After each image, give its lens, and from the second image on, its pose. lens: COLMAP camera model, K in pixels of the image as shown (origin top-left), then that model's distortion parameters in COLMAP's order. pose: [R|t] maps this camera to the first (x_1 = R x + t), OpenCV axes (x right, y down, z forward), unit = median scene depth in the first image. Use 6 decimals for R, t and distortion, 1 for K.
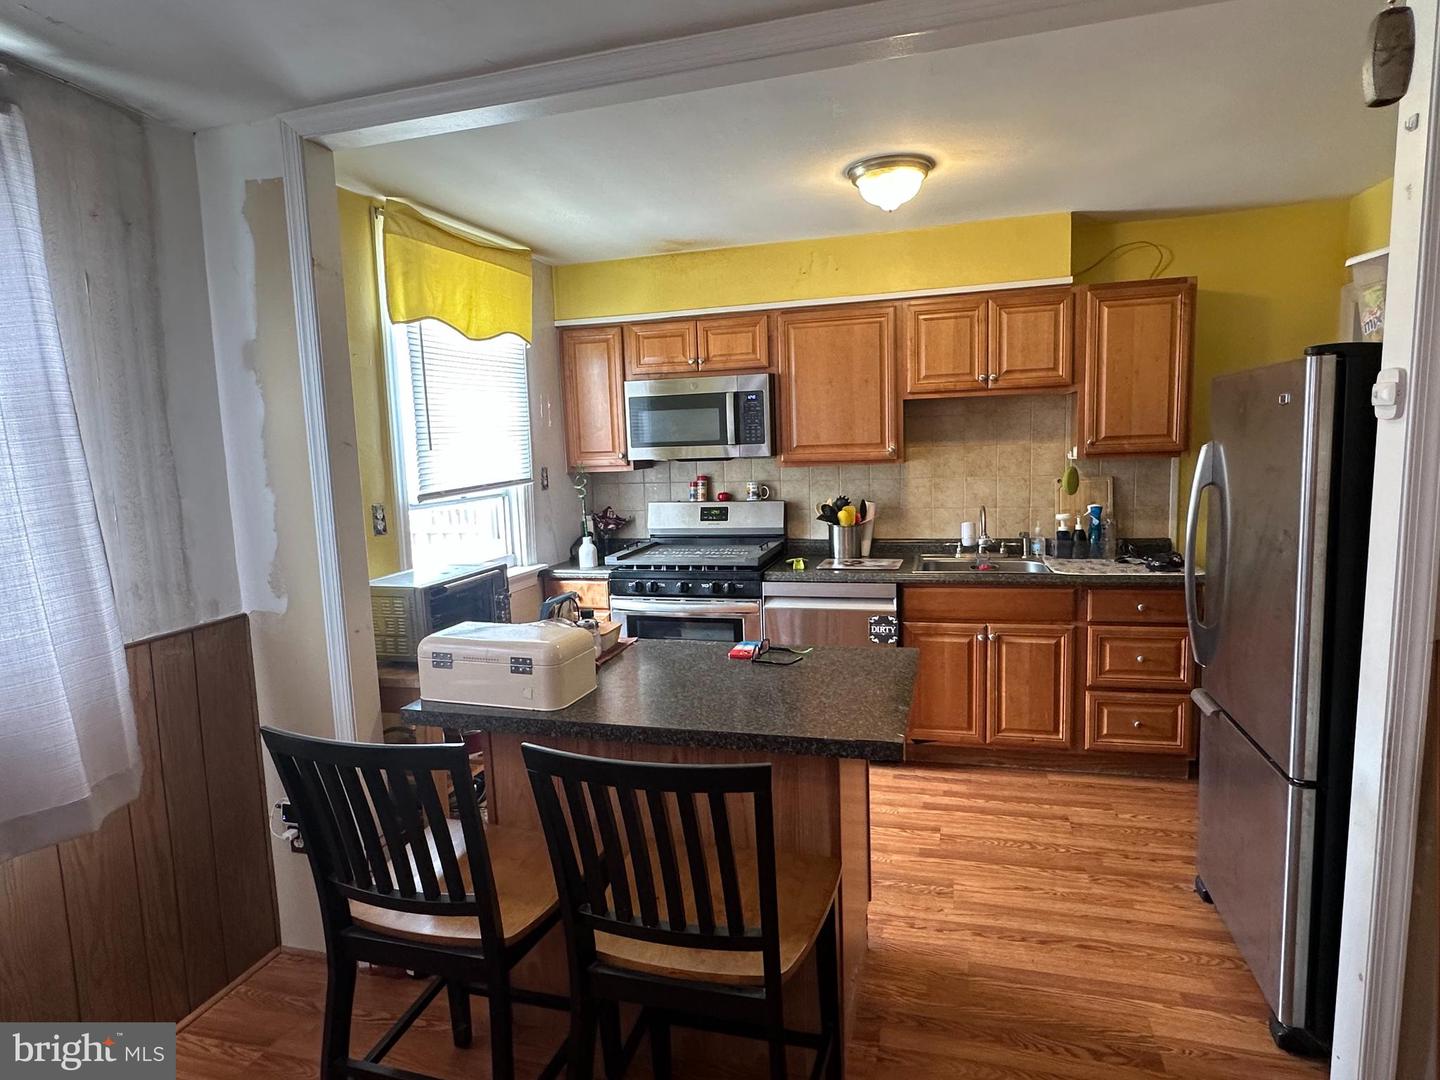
lens RADIAL K [[812.2, 0, 720.0], [0, 812.2, 540.0], [0, 0, 1]] dist [0.002239, -0.000668]
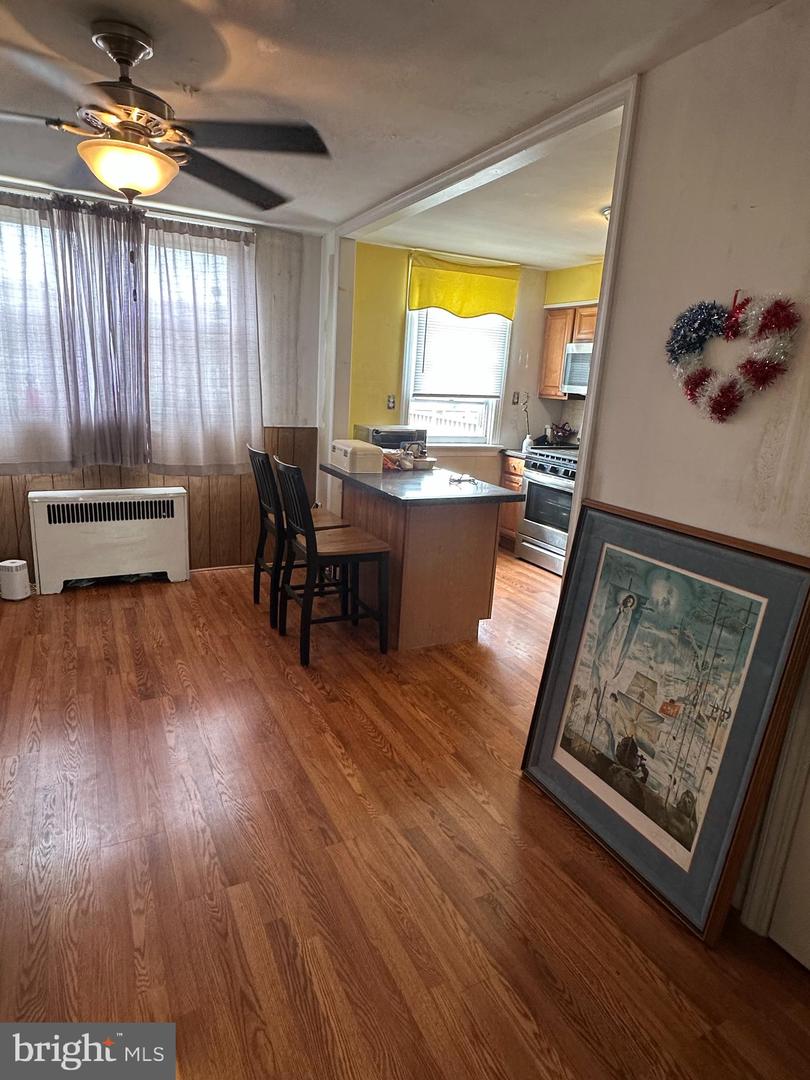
lens RADIAL K [[609.2, 0, 405.0], [0, 609.2, 540.0], [0, 0, 1]] dist [0.002239, -0.000668]
pose [[0.681689, 0.263175, -0.682670, 0.795131], [-0.174817, 0.964629, 0.197307, 0.003126], [0.710449, -0.015160, 0.703585, -0.140944]]
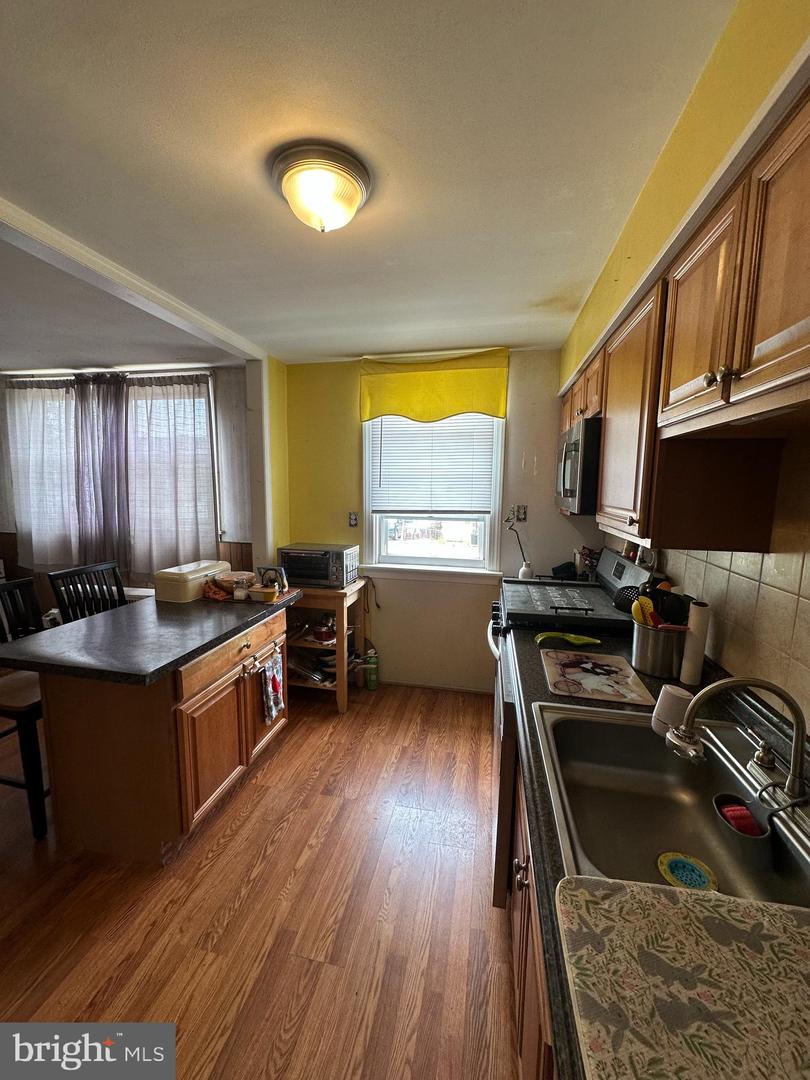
lens RADIAL K [[433.2, 0, 405.0], [0, 433.2, 540.0], [0, 0, 1]] dist [-0.001847, 0.004986]
pose [[0.074829, 0.165978, -0.983286, 0.646459], [-0.141239, 0.977874, 0.154316, -0.153647], [0.987143, 0.127331, 0.096616, 0.975138]]
